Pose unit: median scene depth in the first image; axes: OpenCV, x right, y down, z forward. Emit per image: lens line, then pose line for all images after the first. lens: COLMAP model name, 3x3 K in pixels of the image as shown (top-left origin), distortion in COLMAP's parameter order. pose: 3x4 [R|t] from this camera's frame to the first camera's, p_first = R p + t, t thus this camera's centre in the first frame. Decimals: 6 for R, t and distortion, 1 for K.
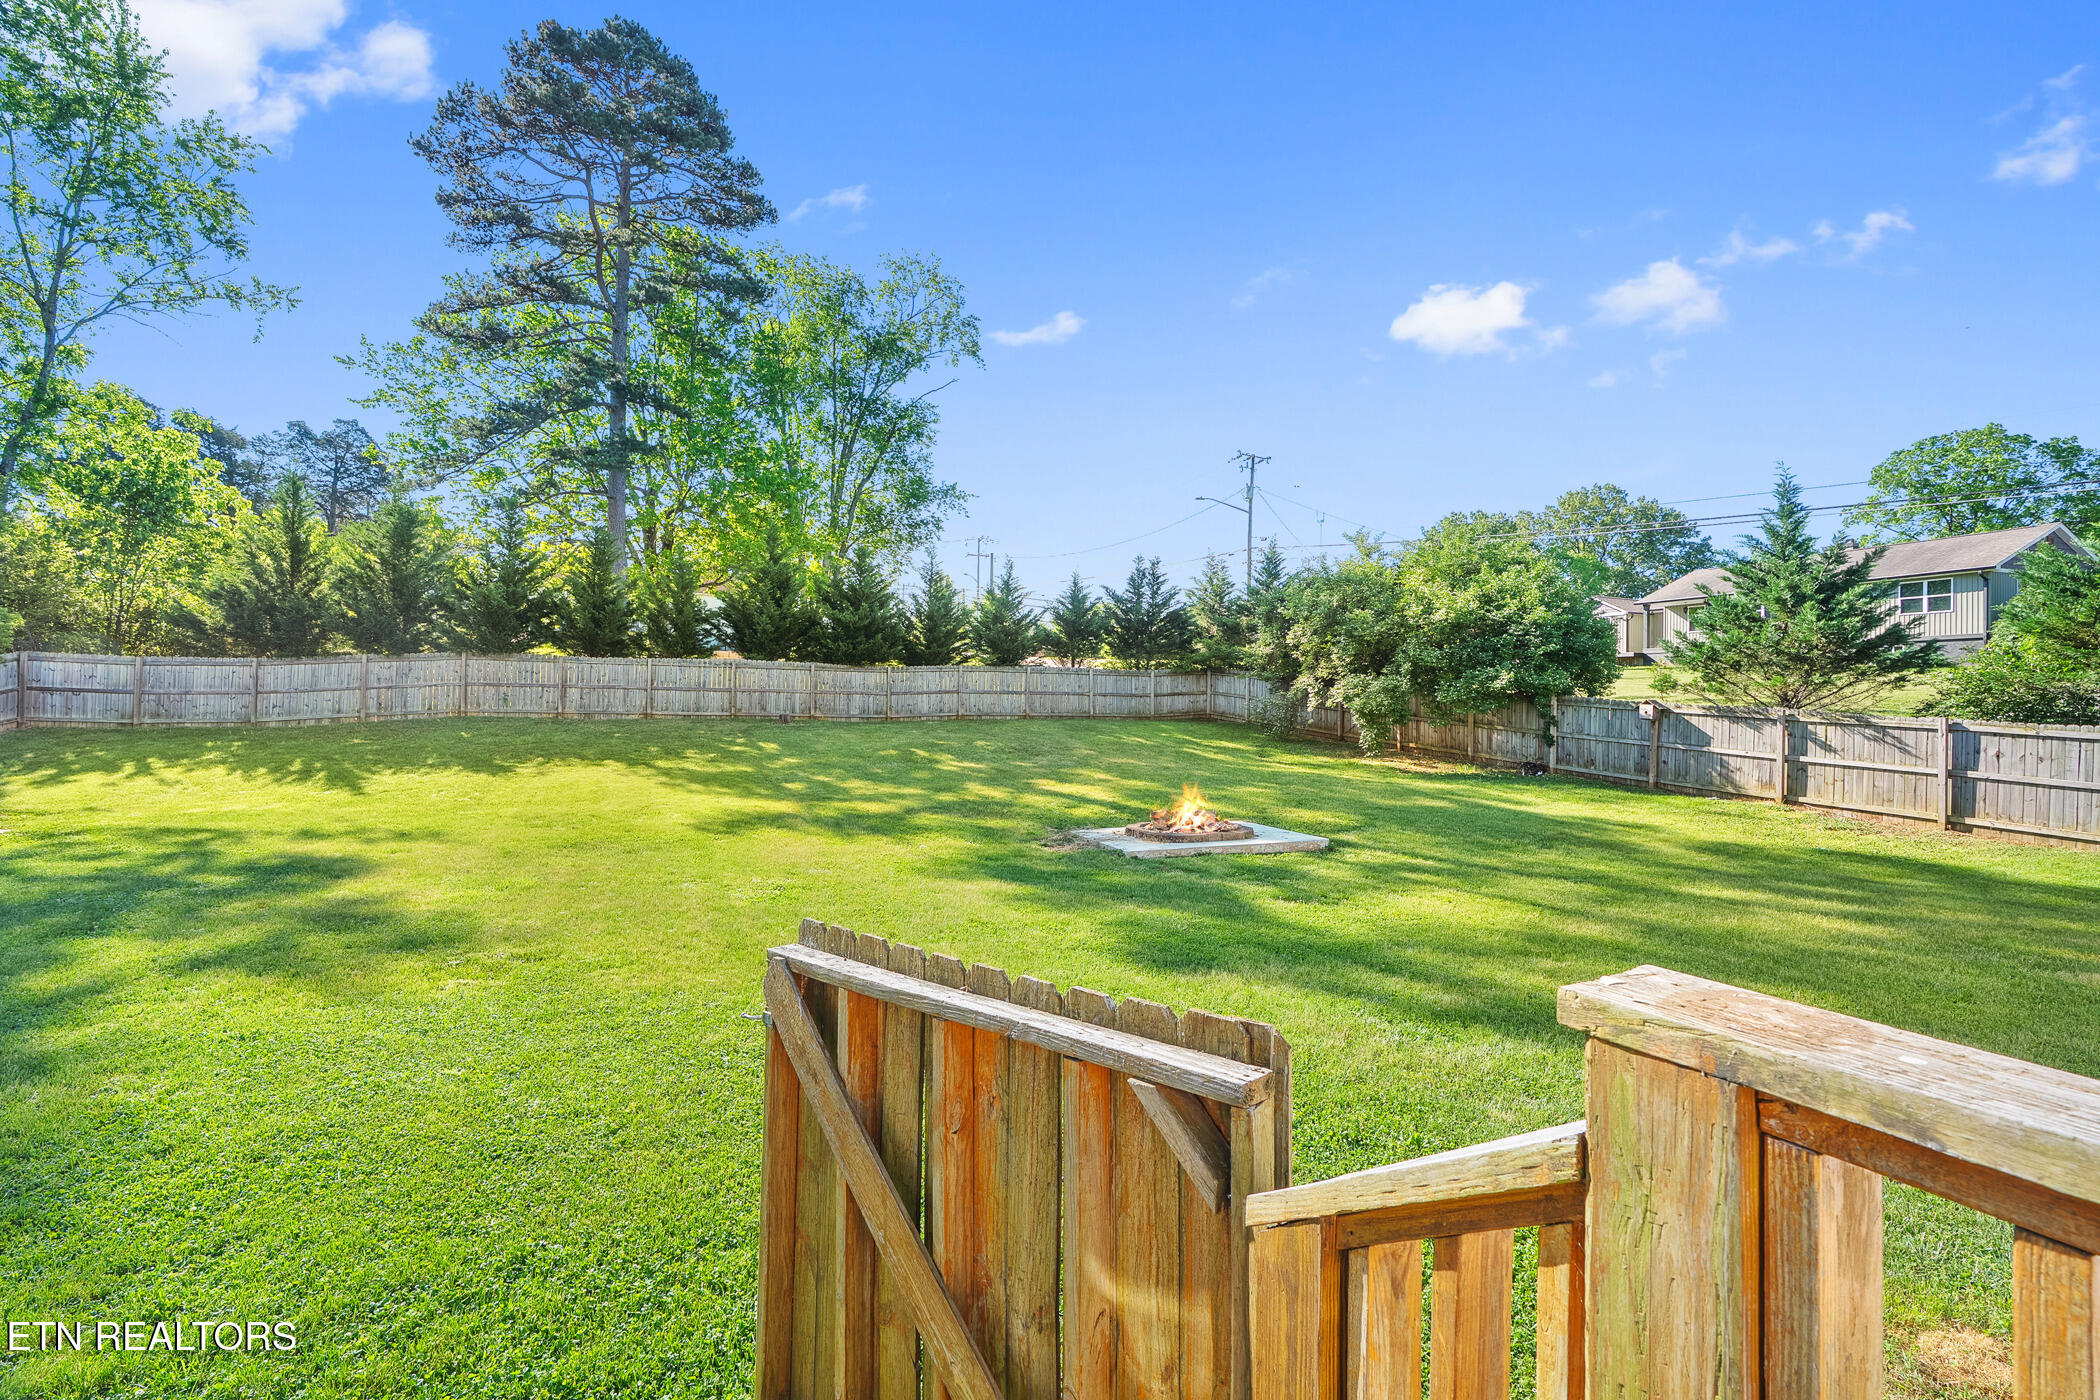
lens RADIAL K [[952.1, 0, 1045.0], [0, 952.1, 700.5], [0, 0, 1]] dist [-0.008777, 0.001485]
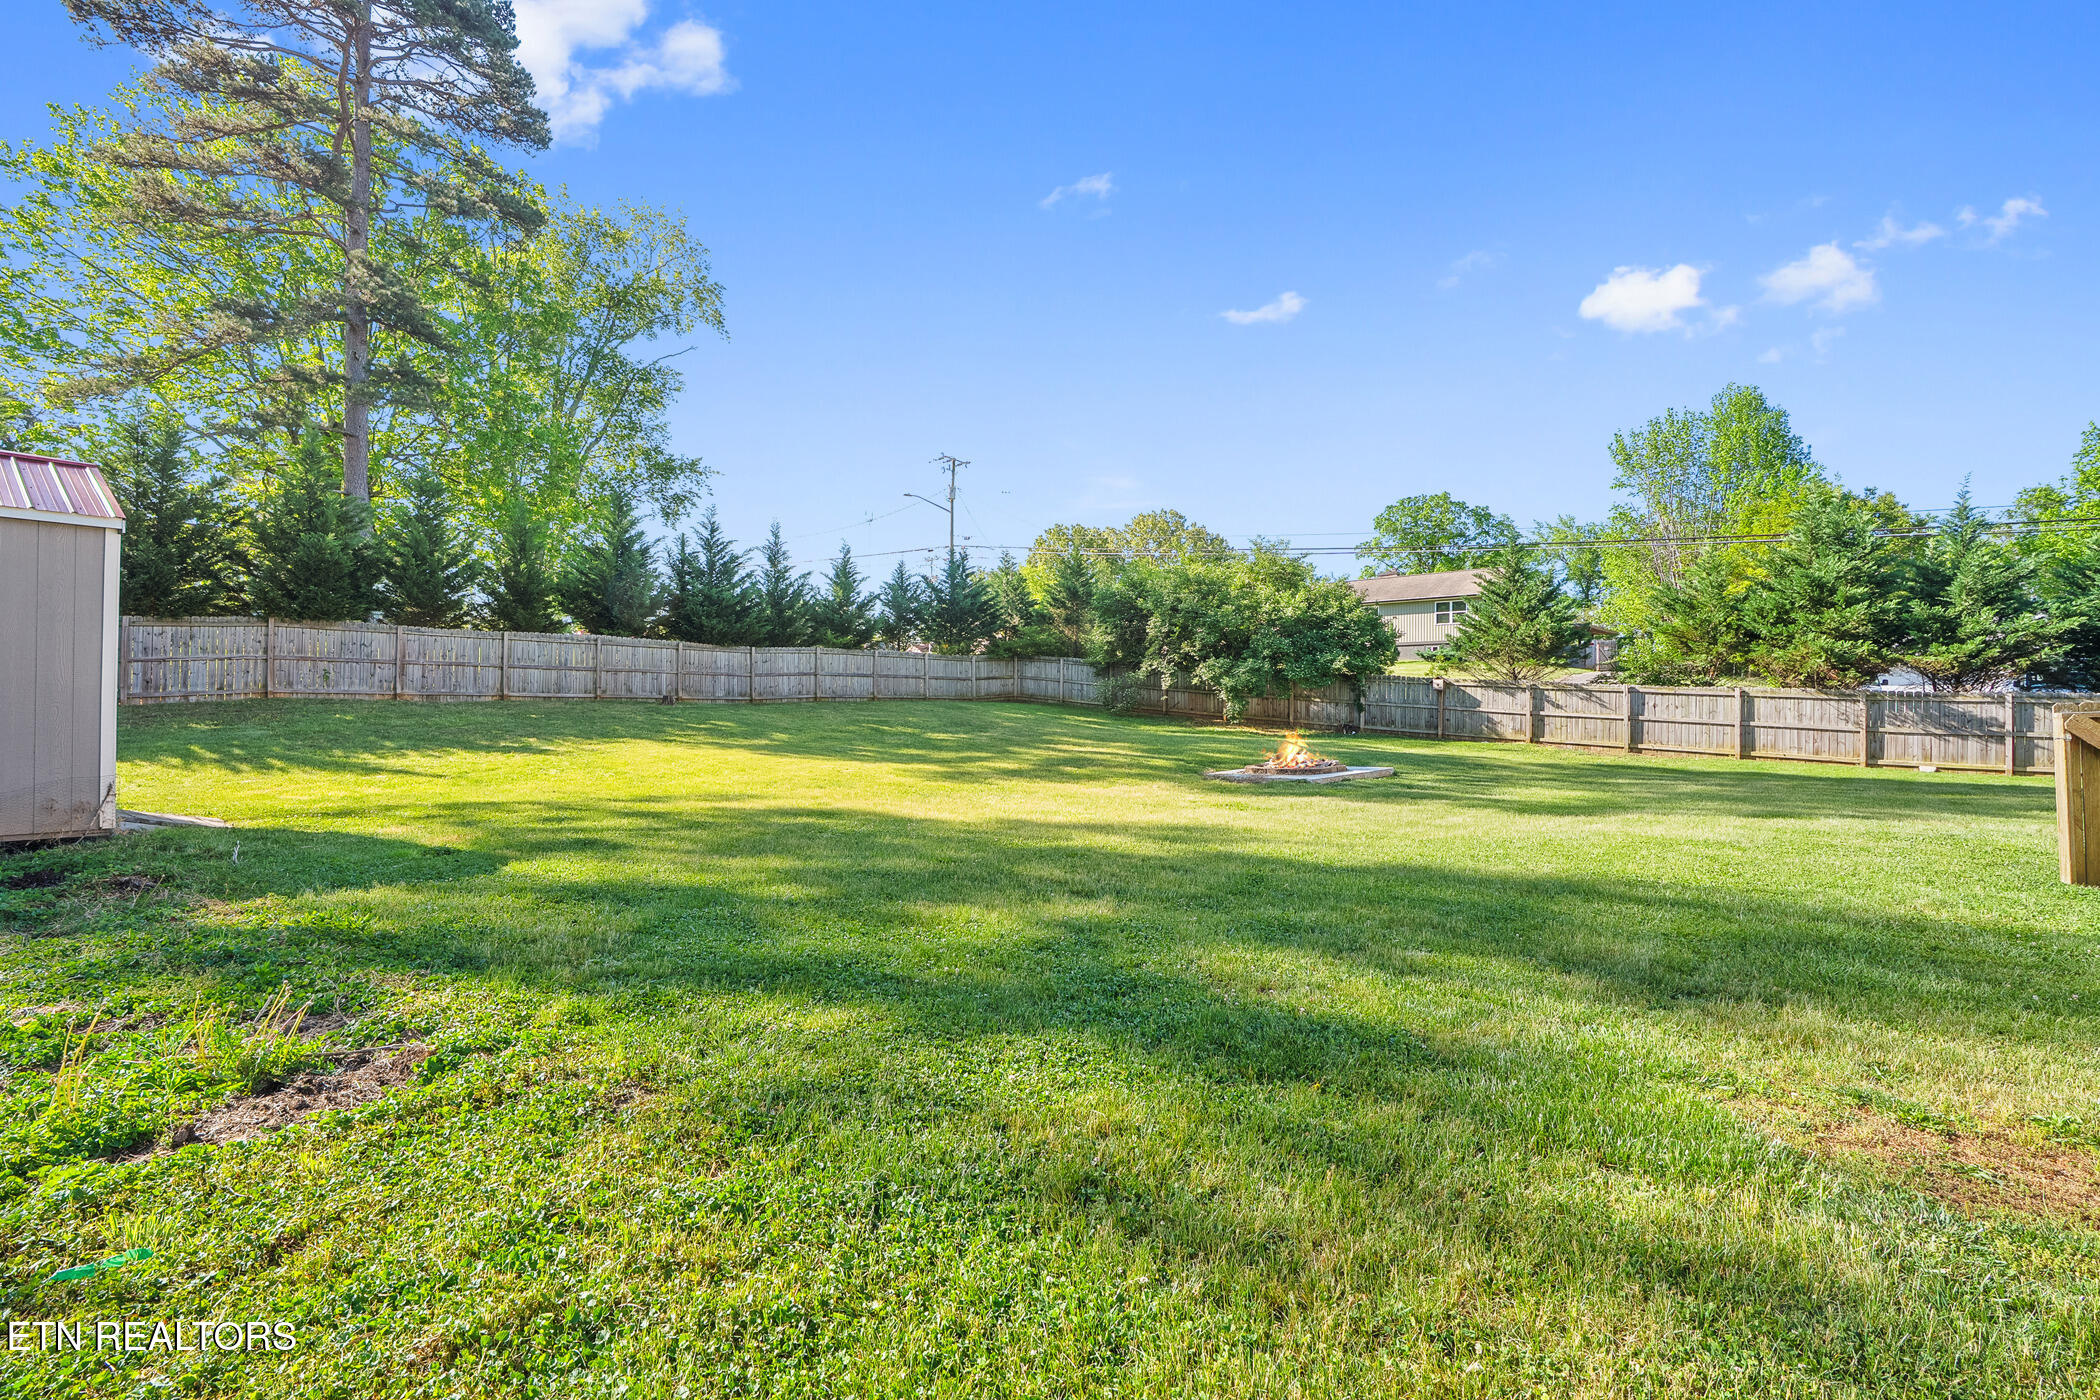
lens RADIAL K [[952.1, 0, 1058.0], [0, 952.1, 702.8], [0, 0, 1]] dist [-0.008777, 0.001485]
pose [[0.889149, -0.008827, 0.457533, -0.352062], [0.005919, 0.999952, 0.007790, 0.016459], [-0.457580, -0.004219, 0.889159, -0.006262]]
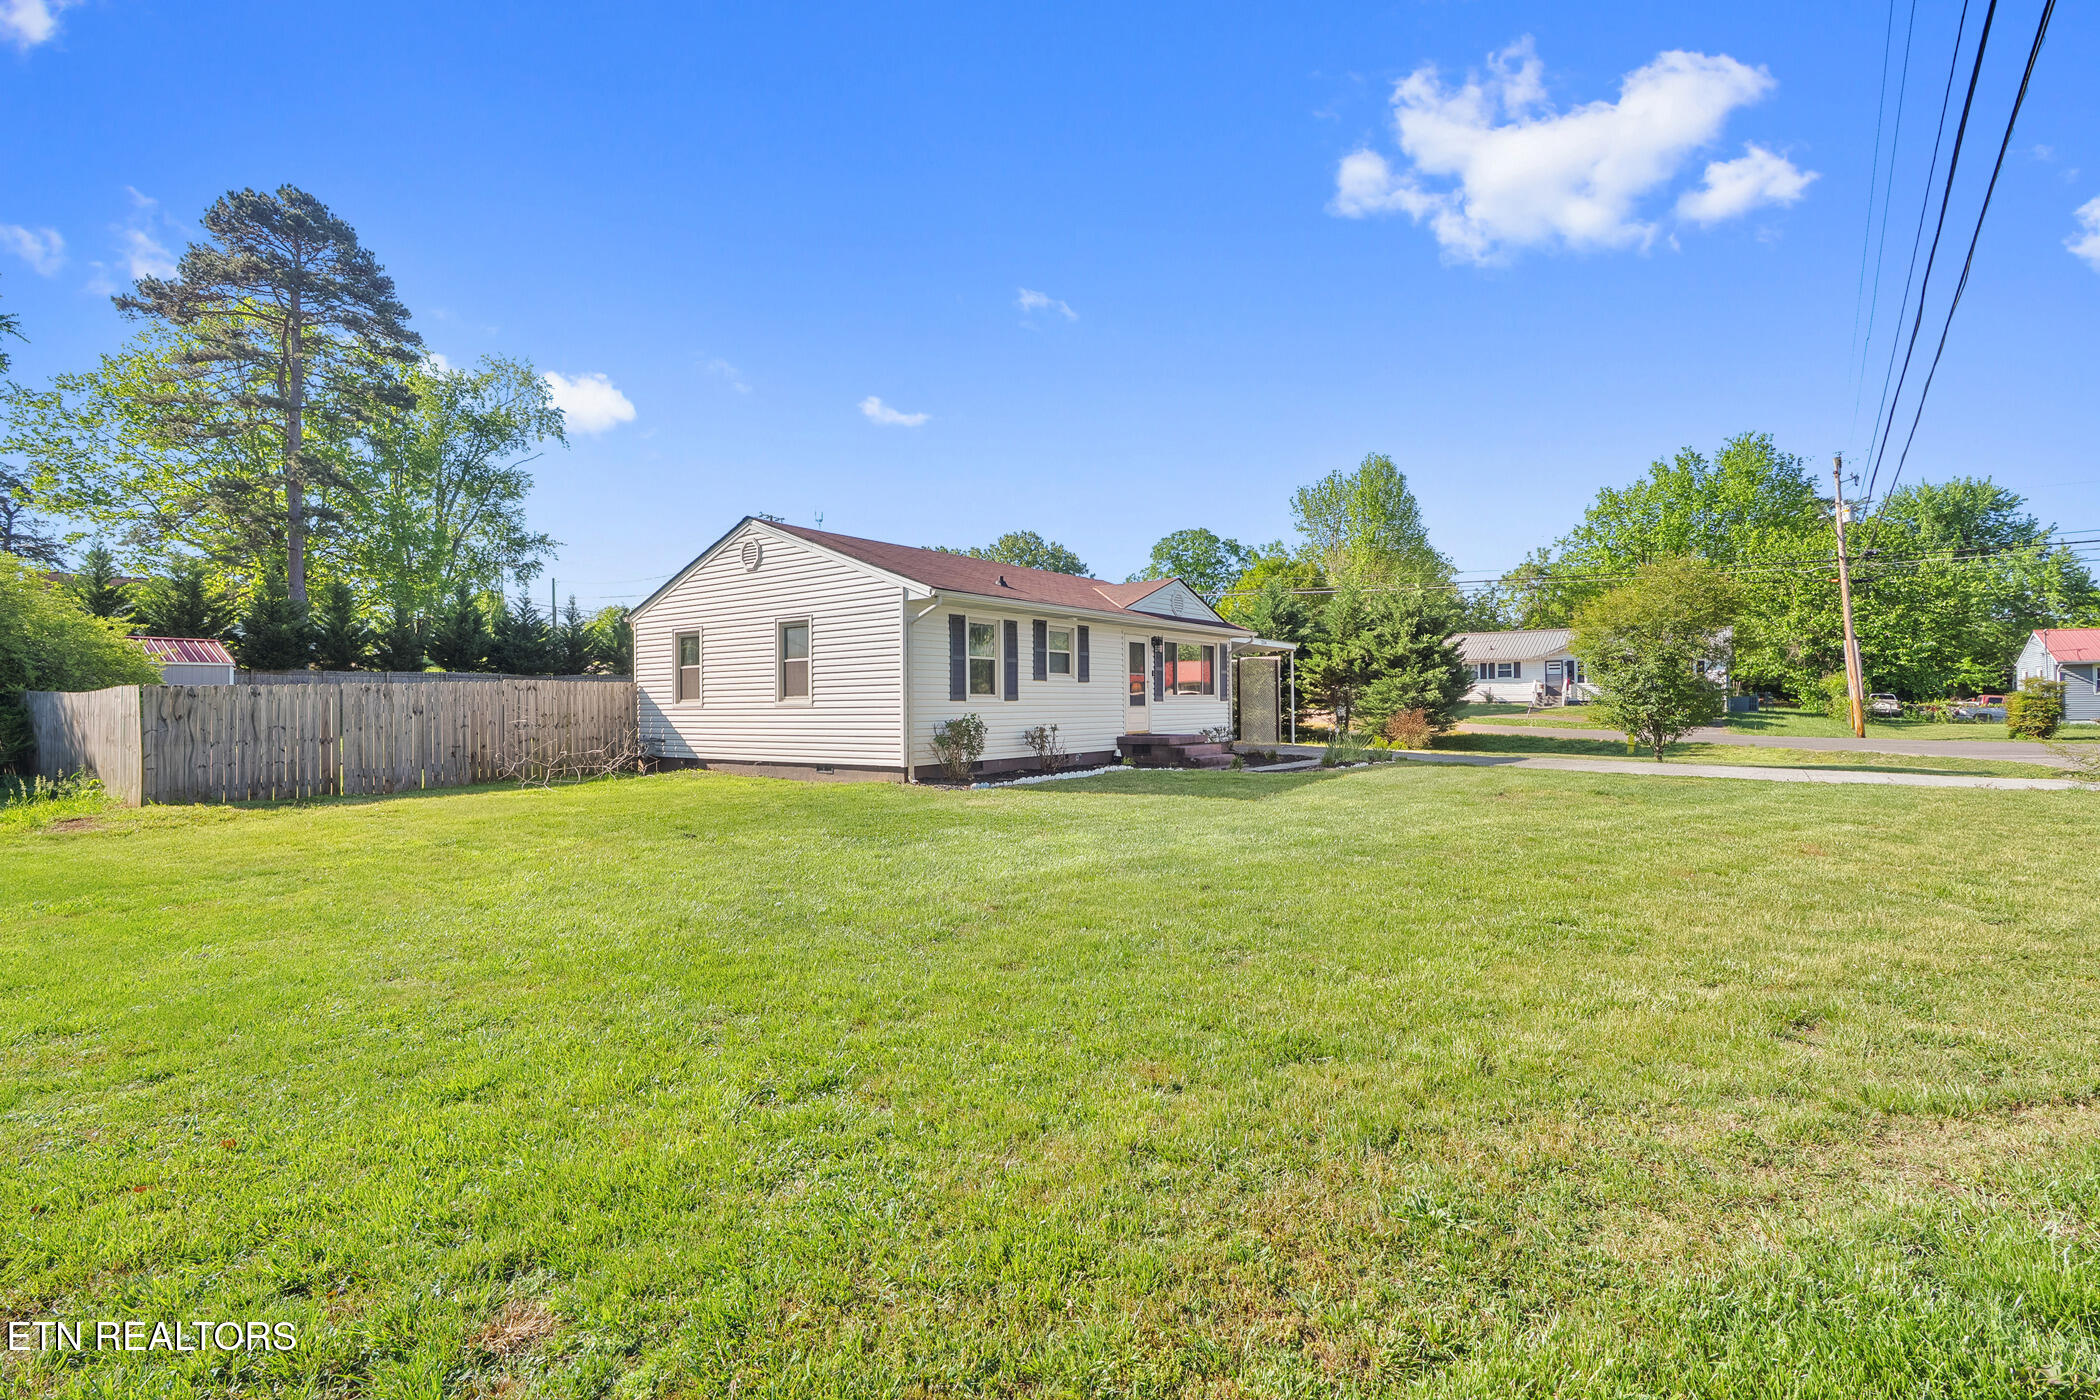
lens RADIAL K [[952.1, 0, 1054.1], [0, 952.1, 695.9], [0, 0, 1]] dist [-0.008777, 0.001485]
pose [[0.867839, -0.020560, 0.496419, -0.236509], [0.021770, 0.999757, 0.003348, 0.011256], [-0.496368, 0.007902, 0.868076, -0.811405]]
